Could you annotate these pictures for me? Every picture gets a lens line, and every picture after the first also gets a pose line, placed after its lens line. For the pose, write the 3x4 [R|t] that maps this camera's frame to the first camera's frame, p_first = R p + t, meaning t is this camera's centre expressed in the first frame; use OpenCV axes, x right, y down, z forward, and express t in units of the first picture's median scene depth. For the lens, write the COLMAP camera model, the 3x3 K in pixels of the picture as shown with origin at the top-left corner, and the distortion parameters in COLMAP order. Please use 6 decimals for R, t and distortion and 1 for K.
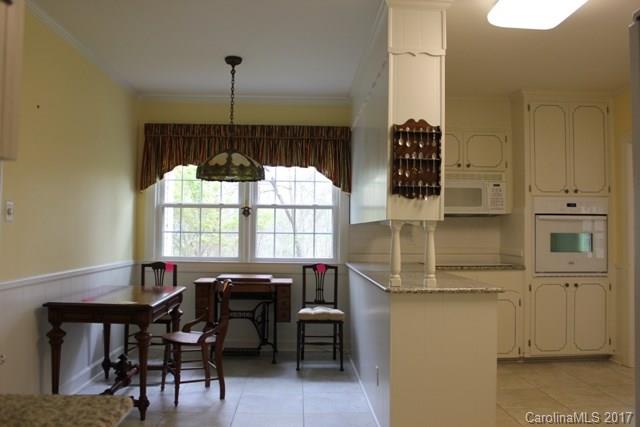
lens RADIAL K [[551.0, 0, 320.0], [0, 551.0, 213.5], [0, 0, 1]] dist [-0.084476, 0.004914]
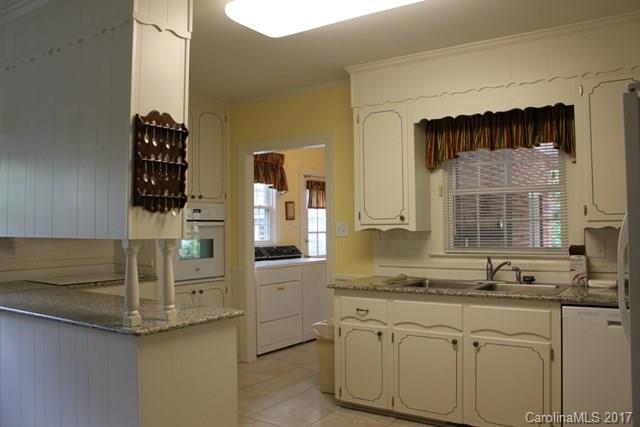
lens RADIAL K [[551.0, 0, 320.0], [0, 551.0, 213.5], [0, 0, 1]] dist [-0.084476, 0.004914]
pose [[0.616853, 0.004735, 0.787064, -0.301664], [-0.015152, 0.999868, 0.005860, -0.033099], [-0.786932, -0.015540, 0.616844, 0.331229]]
